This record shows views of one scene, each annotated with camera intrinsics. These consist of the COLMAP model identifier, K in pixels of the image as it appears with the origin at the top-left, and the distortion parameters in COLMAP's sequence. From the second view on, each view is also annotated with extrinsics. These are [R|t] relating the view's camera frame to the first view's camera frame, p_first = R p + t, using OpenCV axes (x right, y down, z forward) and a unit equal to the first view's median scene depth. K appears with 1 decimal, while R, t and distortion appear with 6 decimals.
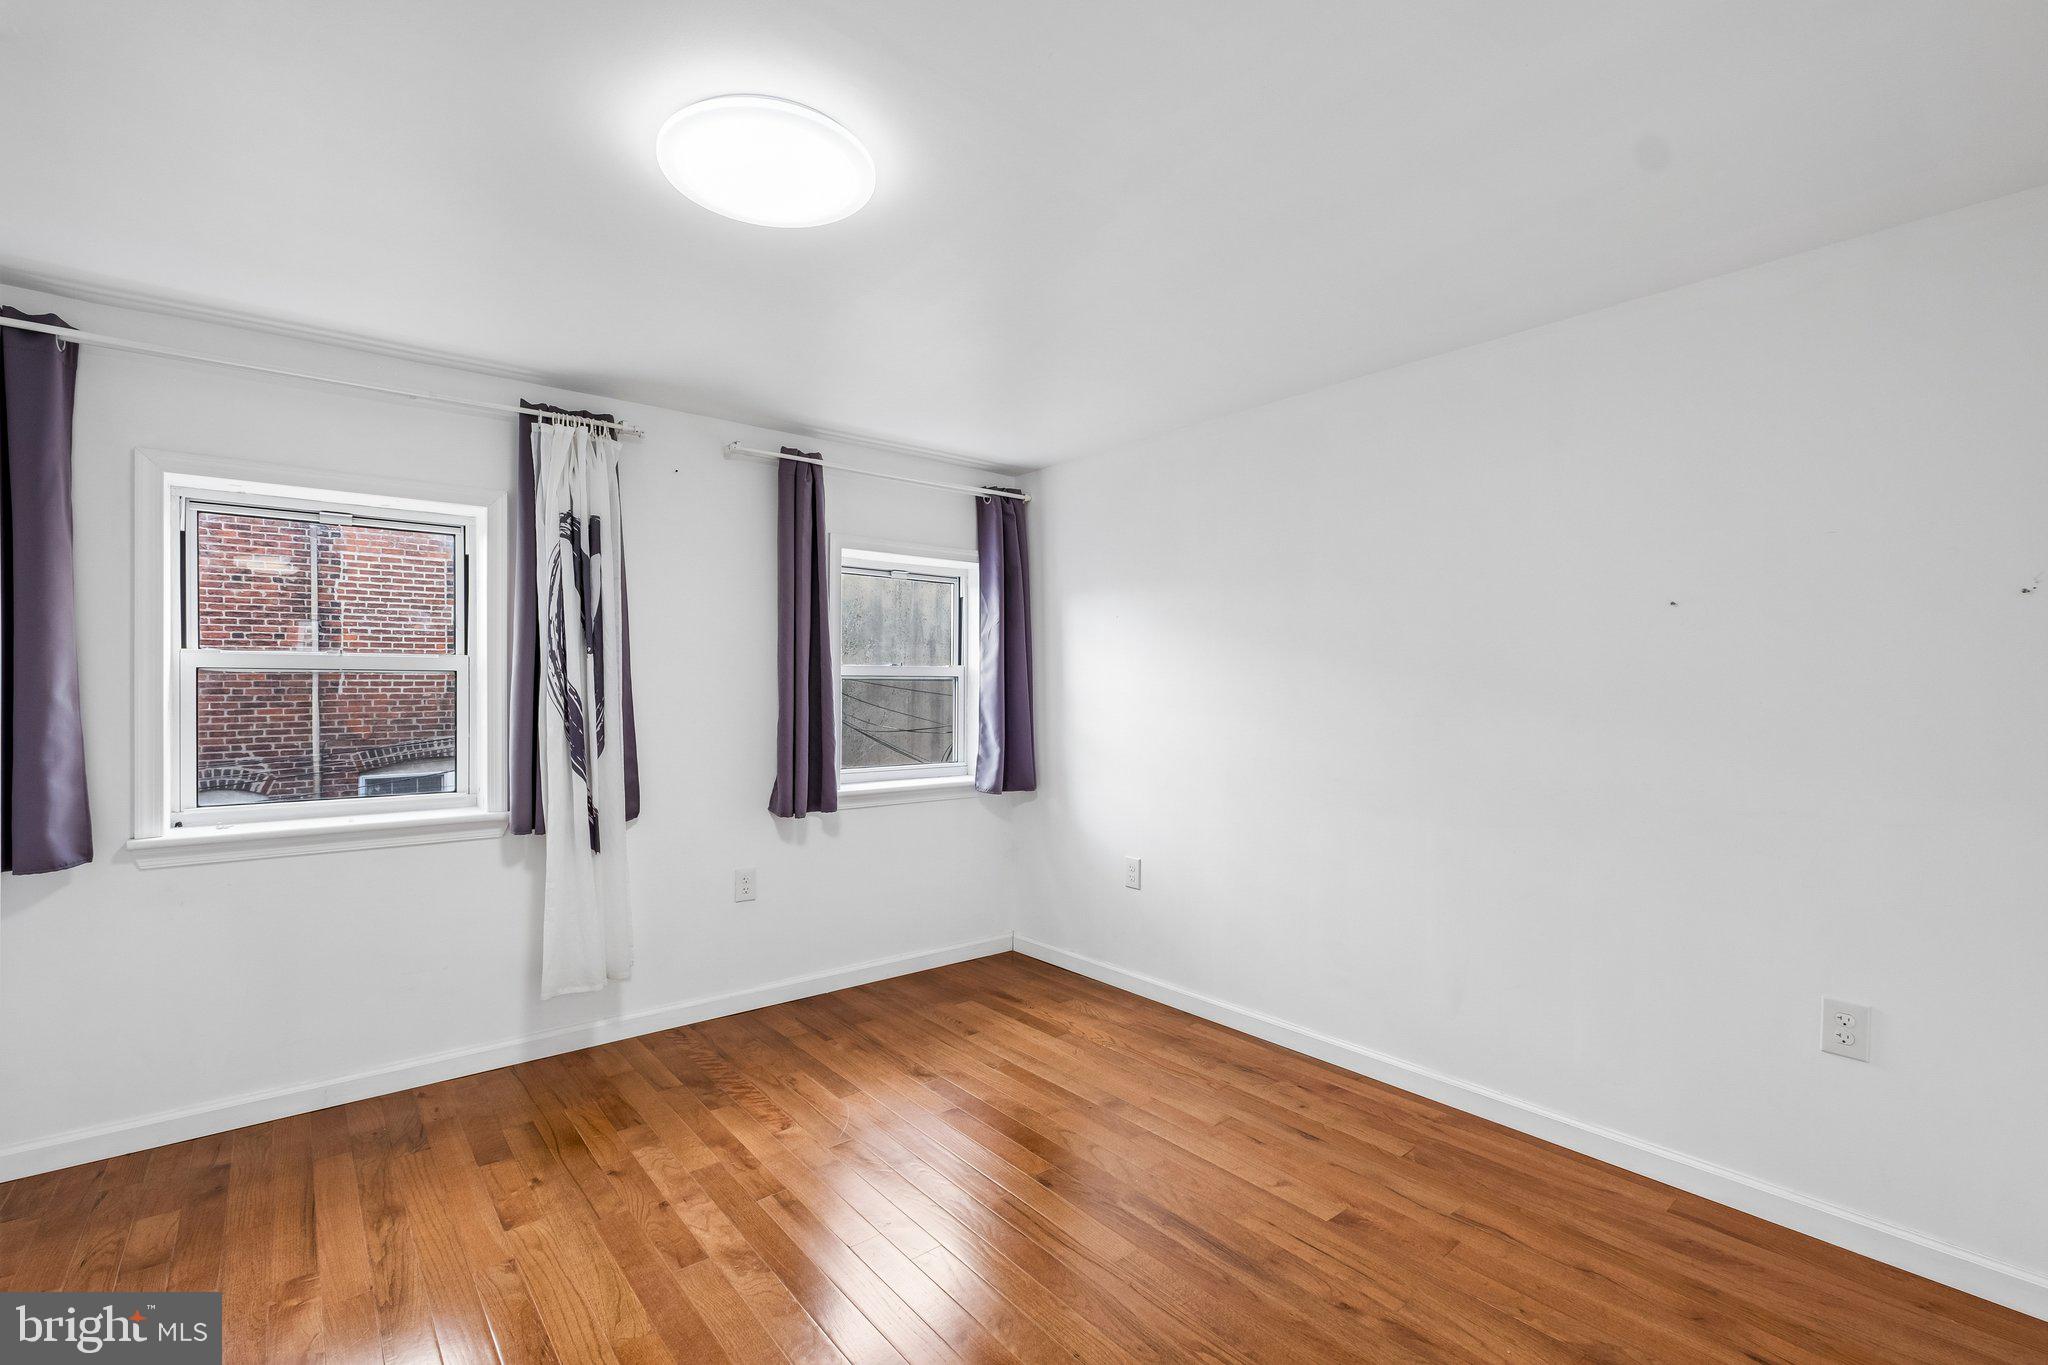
lens RADIAL K [[896.4, 0, 1017.7], [0, 896.4, 679.0], [0, 0, 1]] dist [-0.002551, 0.000539]
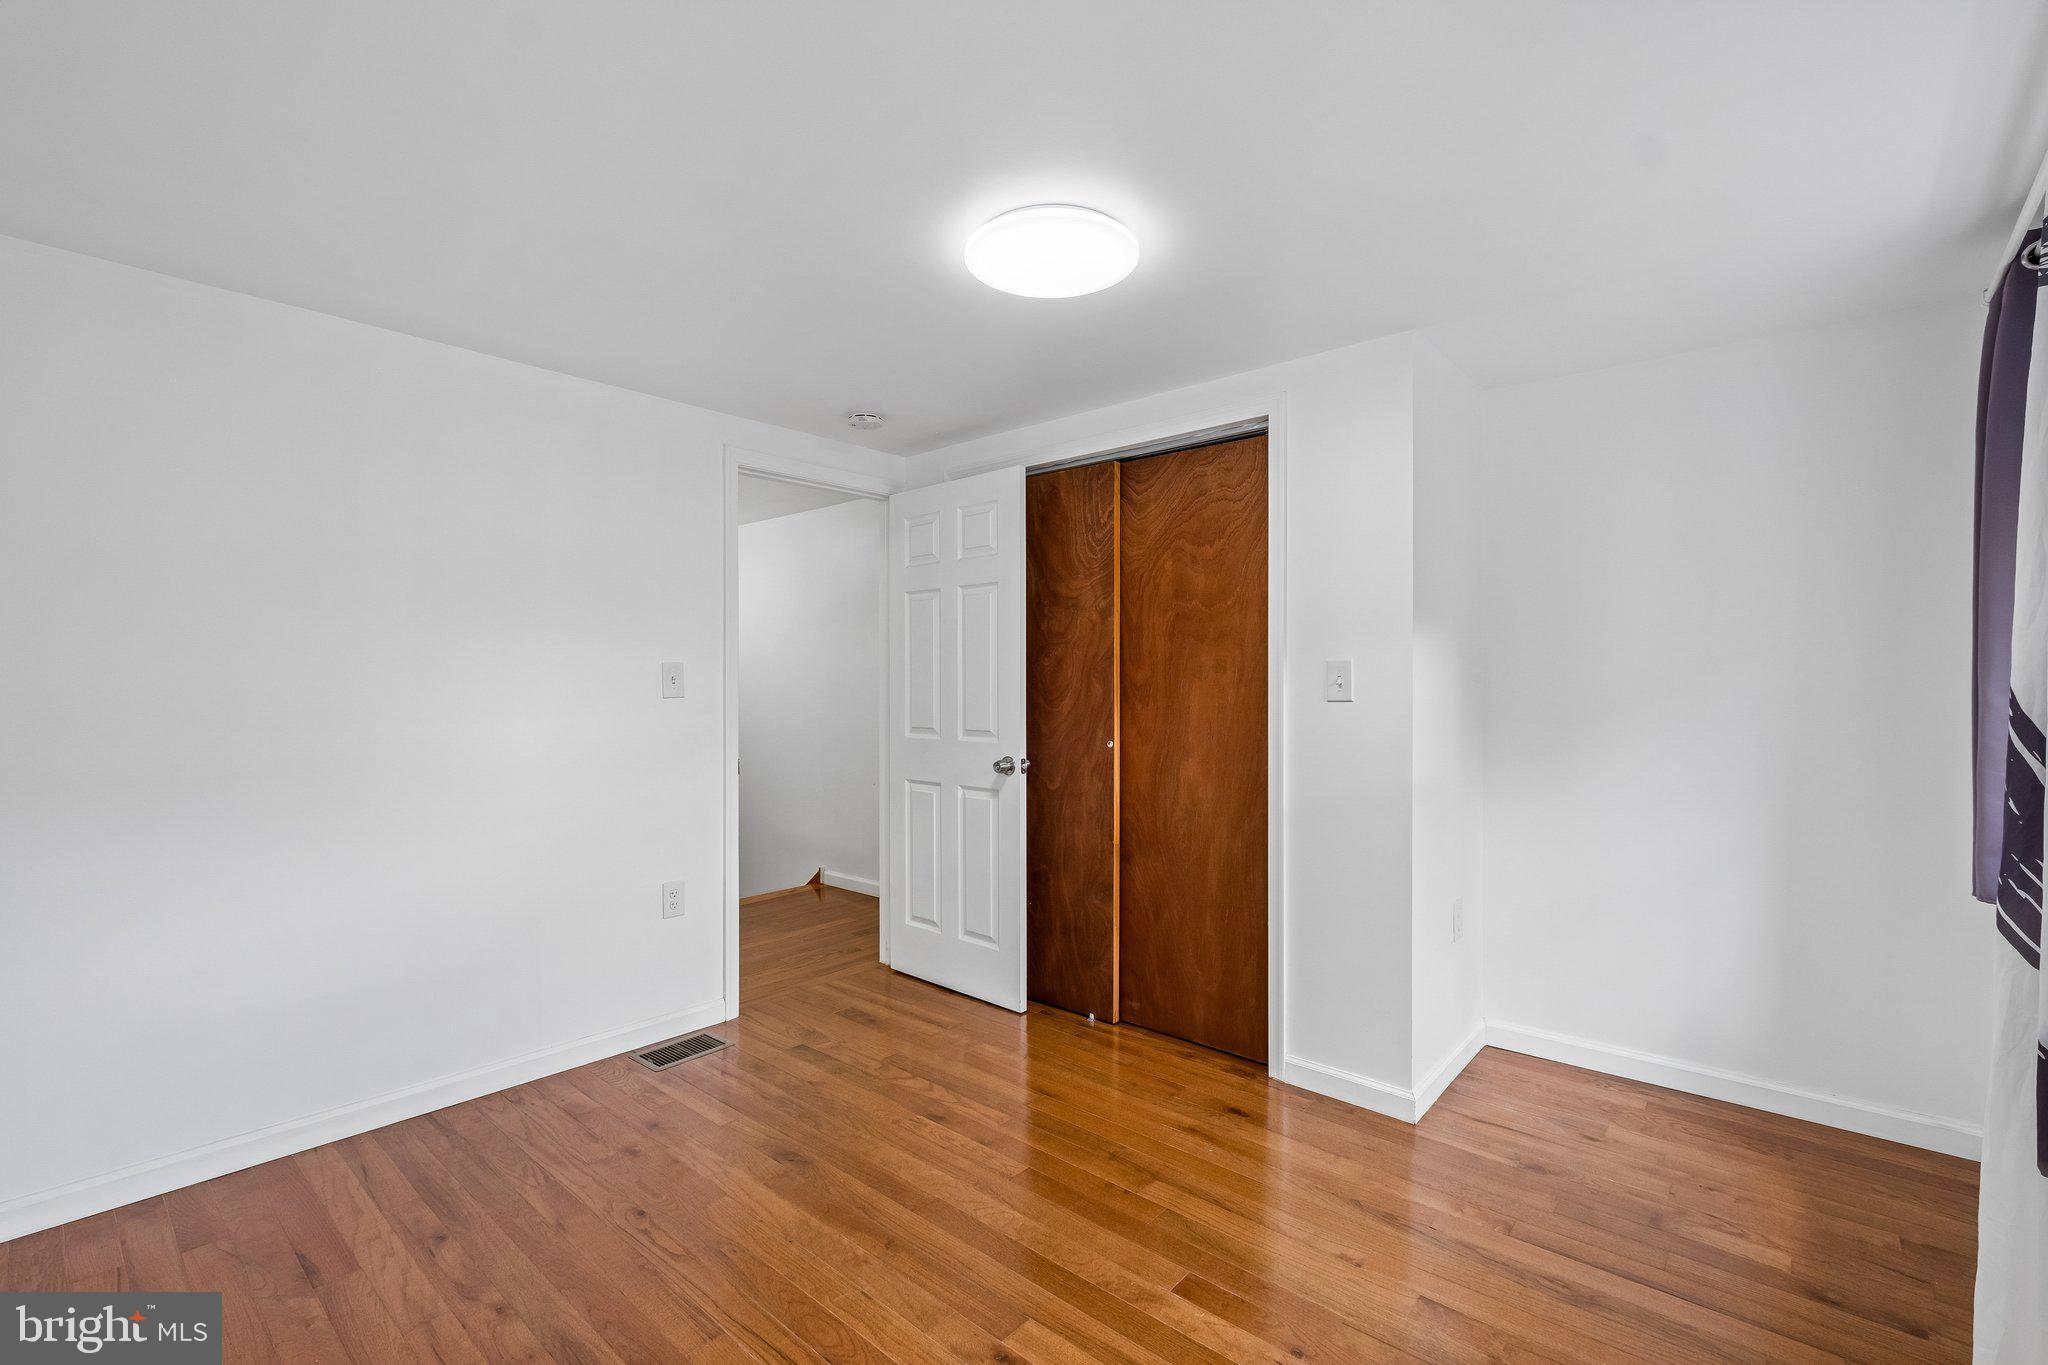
lens RADIAL K [[896.4, 0, 1019.6], [0, 896.4, 679.5], [0, 0, 1]] dist [-0.002551, 0.000539]
pose [[-0.986759, -0.002633, -0.162171, -0.019519], [-0.000597, 0.999920, -0.012599, 0.008844], [0.162191, -0.012335, -0.986682, 1.072152]]
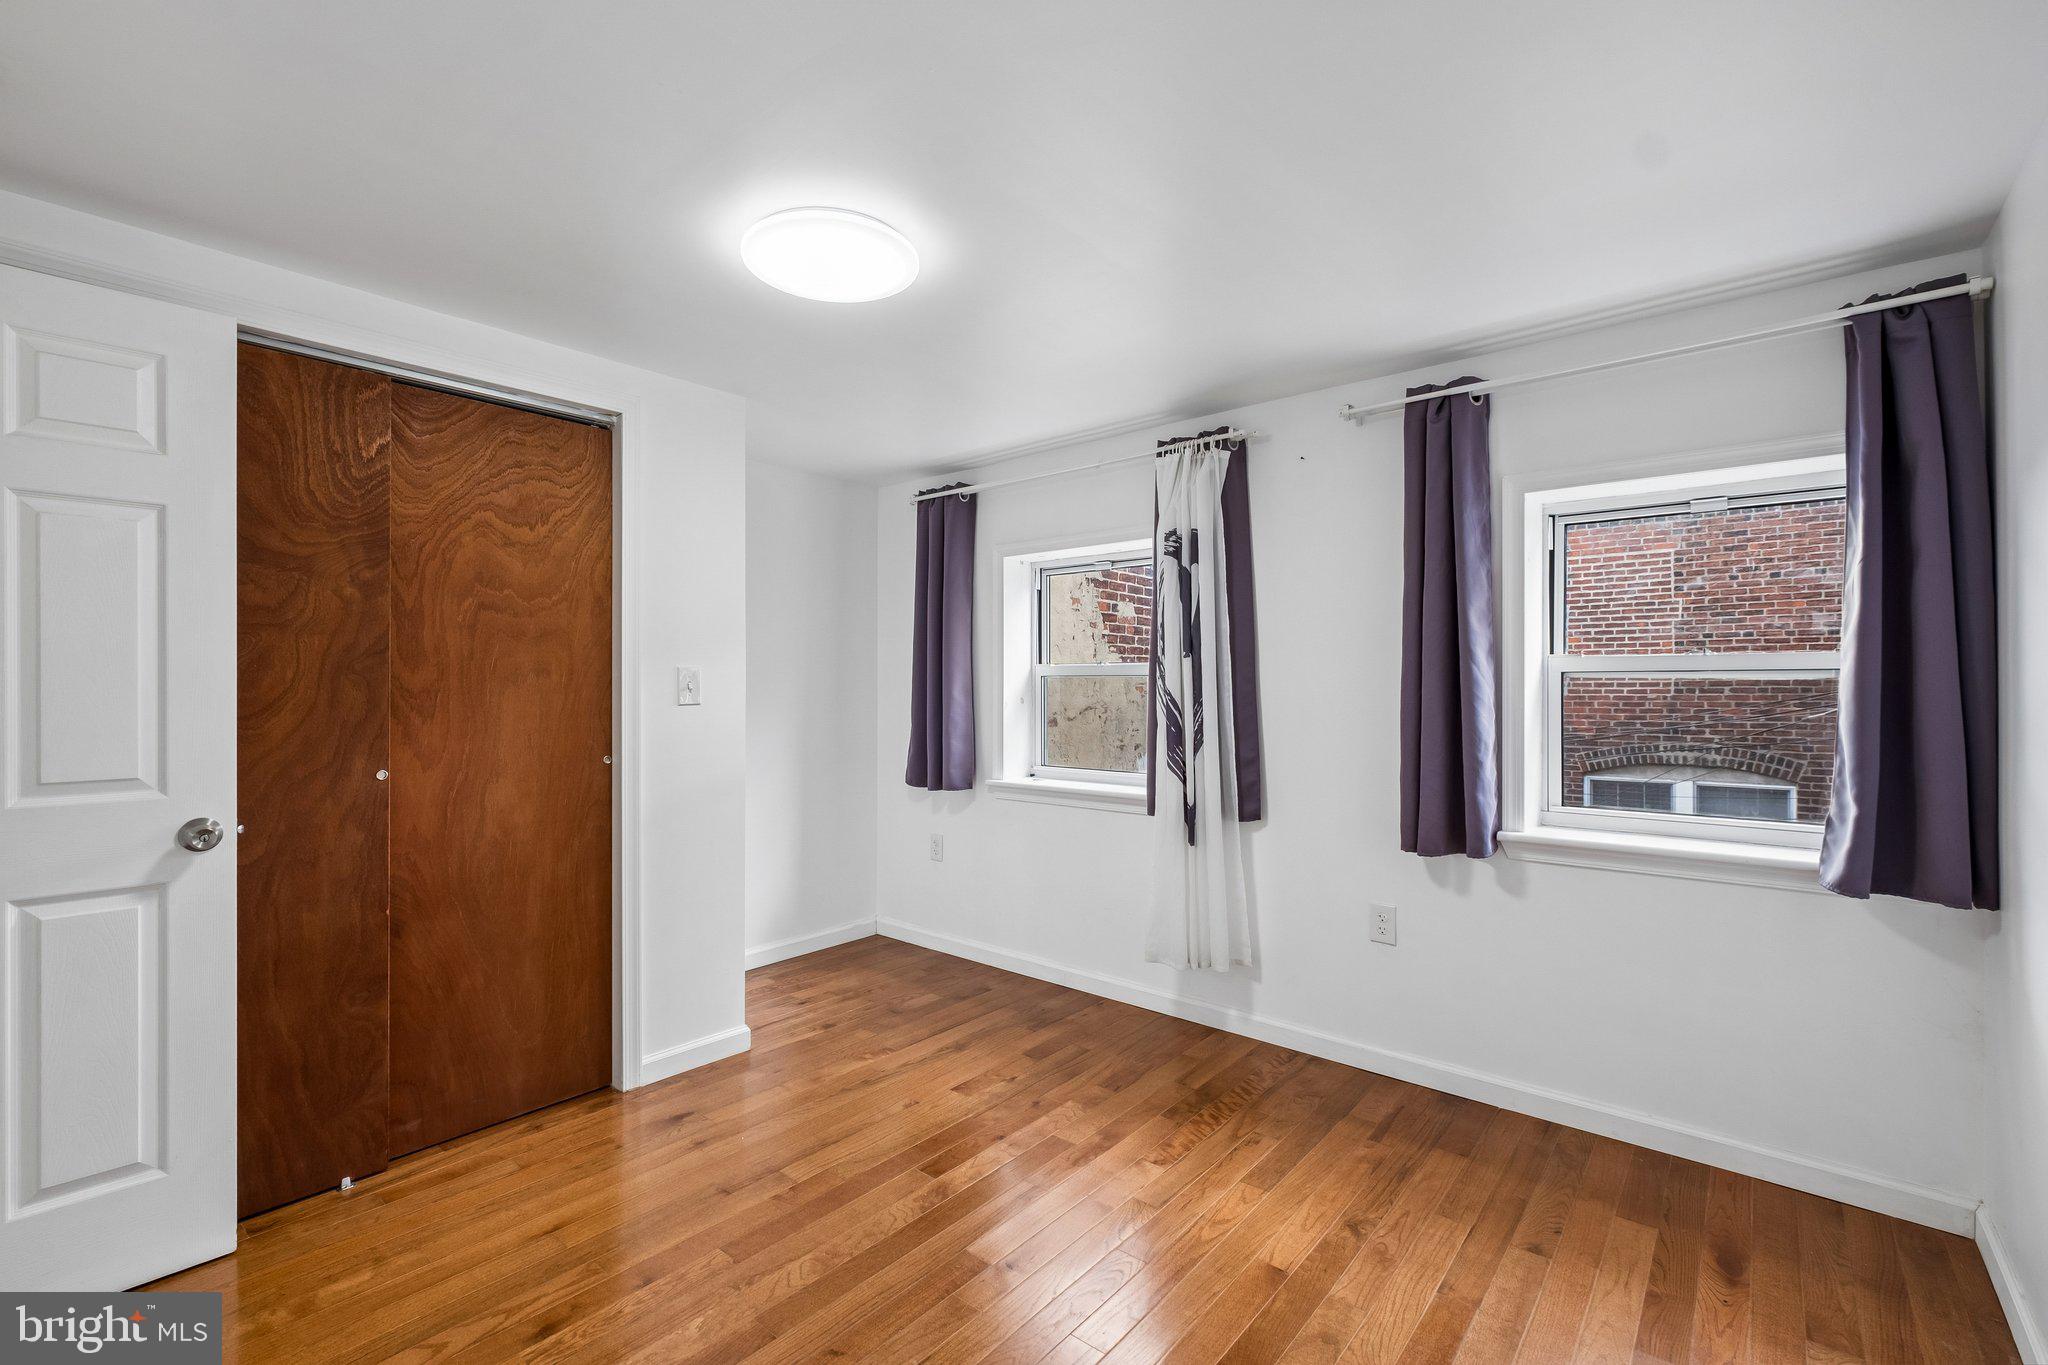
lens RADIAL K [[896.4, 0, 991.8], [0, 896.4, 678.7], [0, 0, 1]] dist [-0.002551, 0.000539]
pose [[0.164998, -0.011526, -0.986227, 0.462746], [0.009906, 0.999901, -0.010028, 0.004475], [0.986244, -0.008115, 0.165096, 0.496326]]
